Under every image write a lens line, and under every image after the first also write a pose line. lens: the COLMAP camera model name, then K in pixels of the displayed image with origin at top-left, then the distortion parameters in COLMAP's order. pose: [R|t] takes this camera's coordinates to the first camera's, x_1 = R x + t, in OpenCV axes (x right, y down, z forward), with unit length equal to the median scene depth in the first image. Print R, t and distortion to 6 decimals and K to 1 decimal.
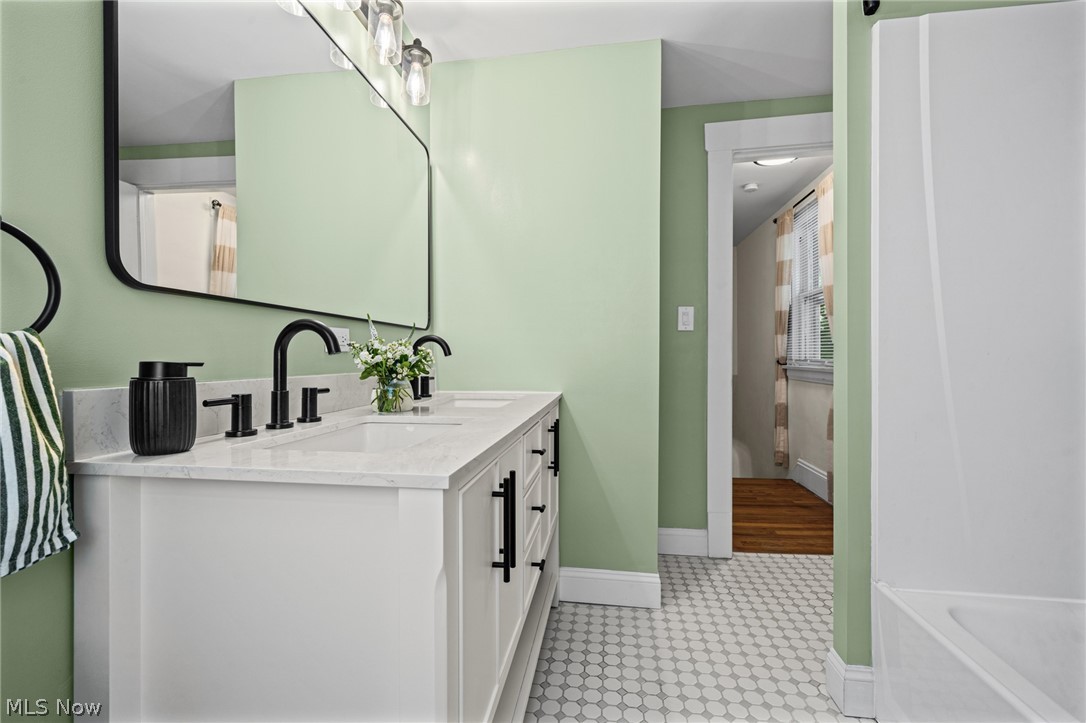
lens RADIAL K [[470.7, 0, 545.2], [0, 470.7, 356.8], [0, 0, 1]] dist [-0.000602, 0.000081]
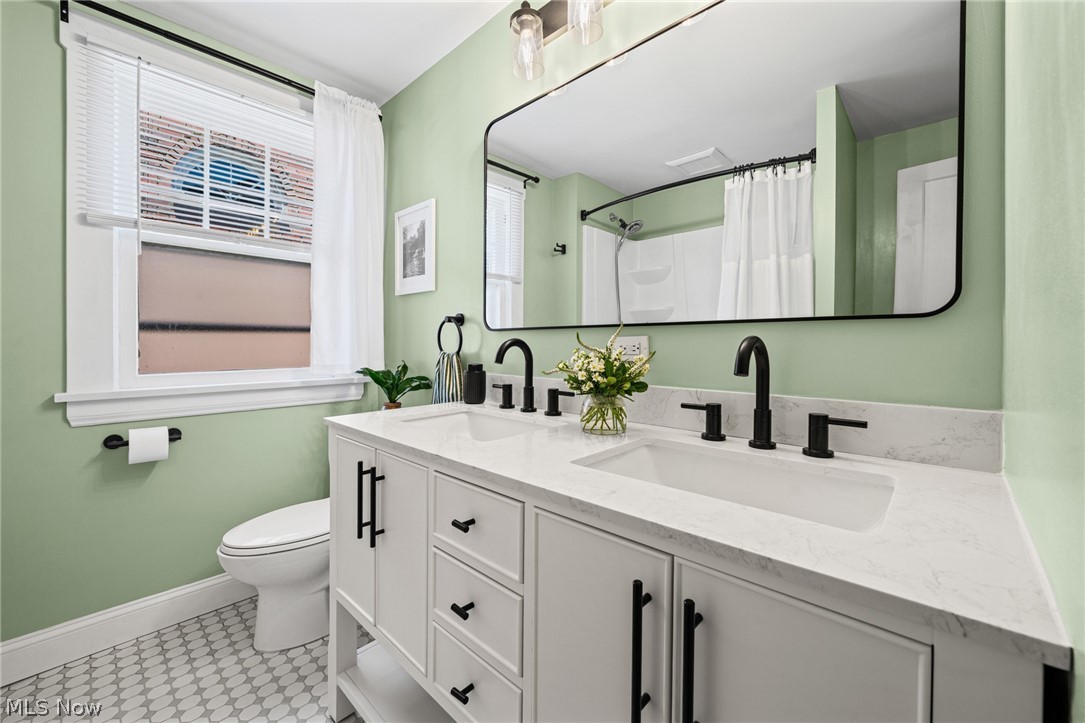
lens RADIAL K [[434.1, 0, 538.6], [0, 434.1, 348.3], [0, 0, 1]] dist [0.000180, -0.000181]
pose [[-0.581561, 0.000470, -0.813503, 0.496243], [-0.012064, 0.999885, 0.009202, -0.055596], [0.813414, 0.015165, -0.581488, 1.774194]]
